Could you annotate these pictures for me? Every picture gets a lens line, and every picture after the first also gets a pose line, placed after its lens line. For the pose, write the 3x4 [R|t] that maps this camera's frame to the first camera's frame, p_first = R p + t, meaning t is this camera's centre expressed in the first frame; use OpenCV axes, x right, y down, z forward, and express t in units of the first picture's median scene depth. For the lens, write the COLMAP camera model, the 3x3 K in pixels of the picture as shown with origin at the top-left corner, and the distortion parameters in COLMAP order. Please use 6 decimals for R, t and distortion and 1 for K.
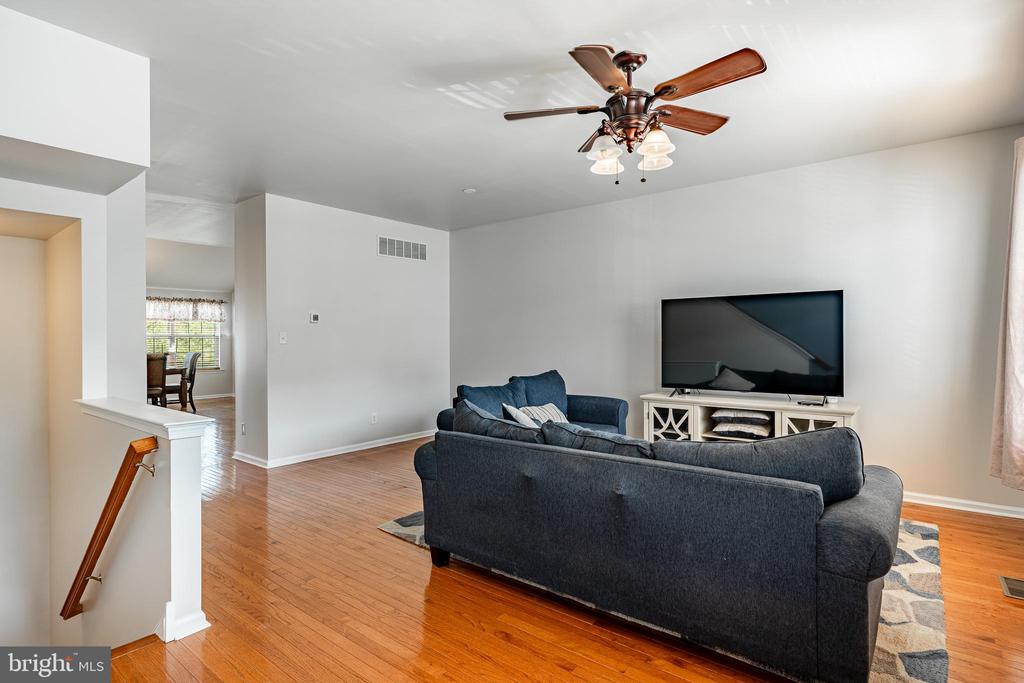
lens RADIAL K [[565.7, 0, 508.8], [0, 565.7, 340.5], [0, 0, 1]] dist [-0.002489, -0.000192]
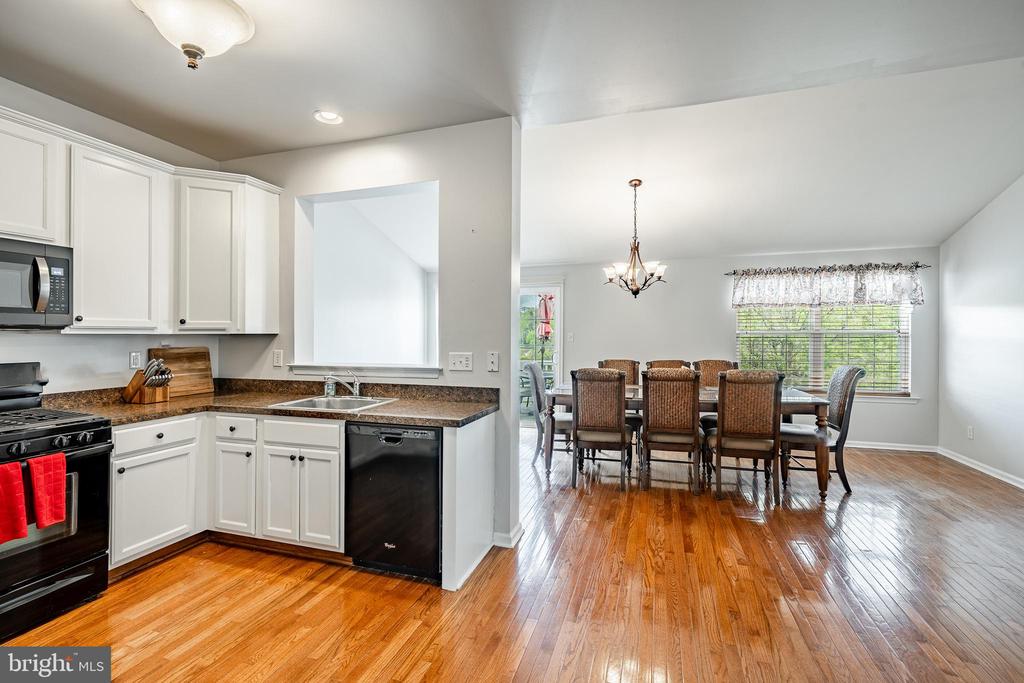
lens RADIAL K [[465.9, 0, 506.2], [0, 465.9, 341.9], [0, 0, 1]] dist [-0.001362, -0.000465]
pose [[0.381674, 0.017109, -0.924139, -0.267510], [0.000854, 0.999822, 0.018863, -0.006924], [0.924297, -0.007988, 0.381591, 0.511498]]
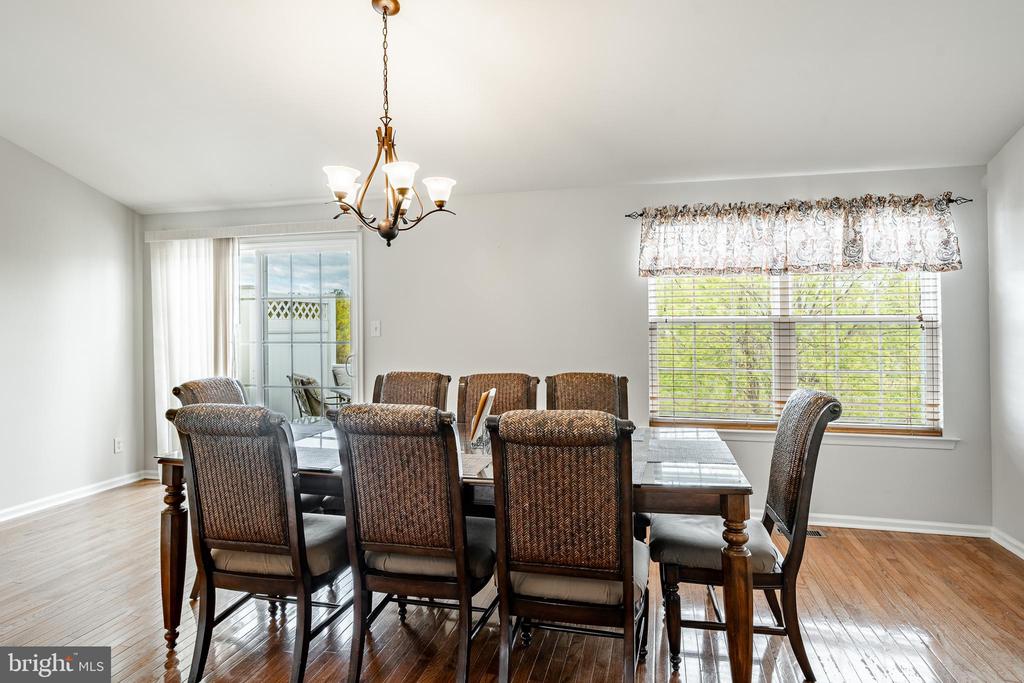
lens RADIAL K [[589.0, 0, 513.6], [0, 589.0, 318.5], [0, 0, 1]] dist [-0.001094, 0.001338]
pose [[0.452774, -0.007358, -0.891595, -0.359488], [0.000232, 0.999967, -0.008135, -0.005542], [0.891625, 0.003477, 0.452761, 0.704194]]
